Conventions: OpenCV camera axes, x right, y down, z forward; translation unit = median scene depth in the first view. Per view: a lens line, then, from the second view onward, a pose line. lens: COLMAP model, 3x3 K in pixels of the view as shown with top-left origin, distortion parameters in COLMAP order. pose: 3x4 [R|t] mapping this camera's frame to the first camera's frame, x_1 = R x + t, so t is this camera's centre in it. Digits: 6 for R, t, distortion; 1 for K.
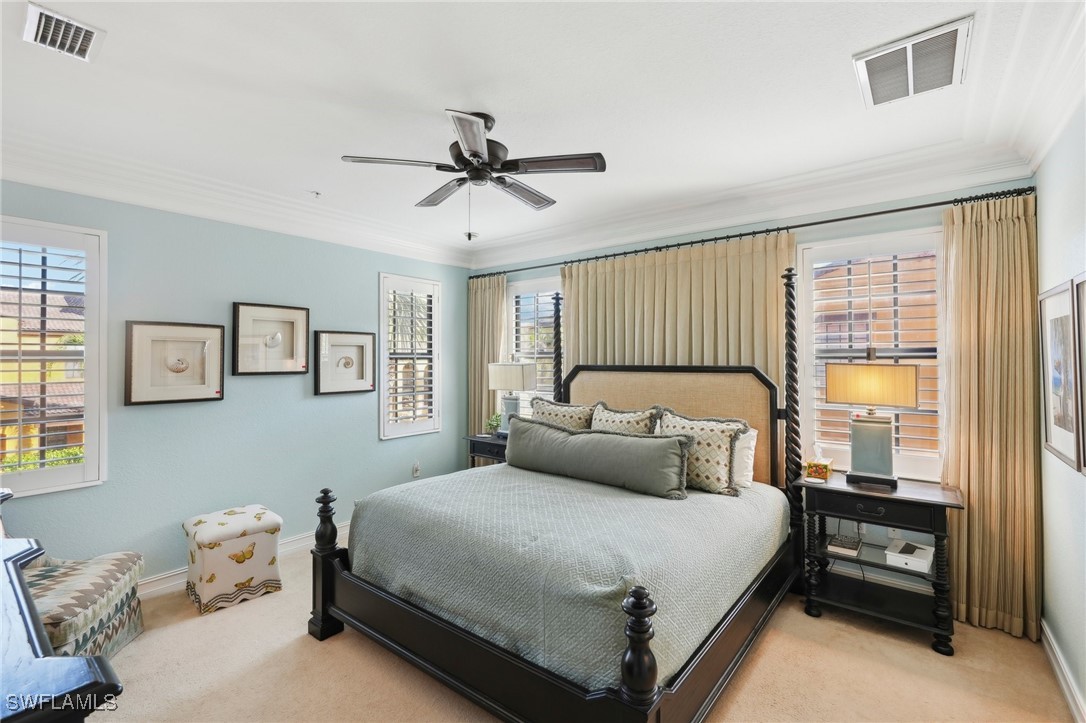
lens RADIAL K [[478.2, 0, 546.7], [0, 478.2, 361.6], [0, 0, 1]] dist [-0.009804, 0.004238]
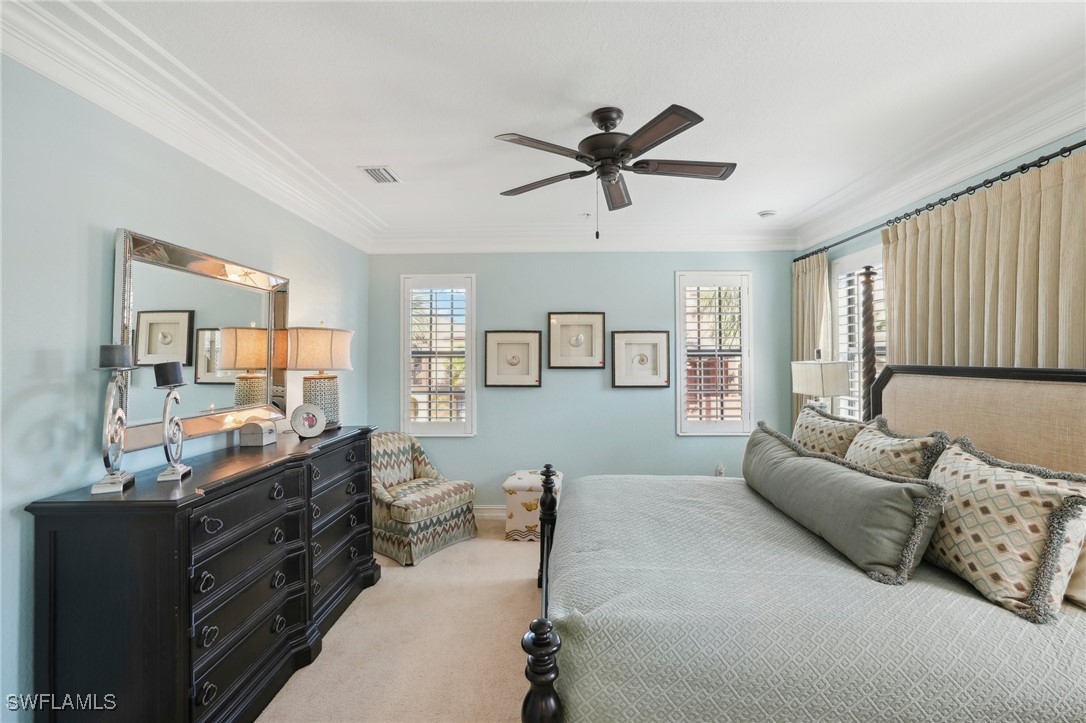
lens RADIAL K [[478.2, 0, 544.8], [0, 478.2, 355.5], [0, 0, 1]] dist [-0.009804, 0.004238]
pose [[0.605599, 0.000189, -0.795770, 0.386002], [-0.003985, 0.999988, -0.002795, -0.003387], [0.795760, 0.004864, 0.605592, 0.205218]]
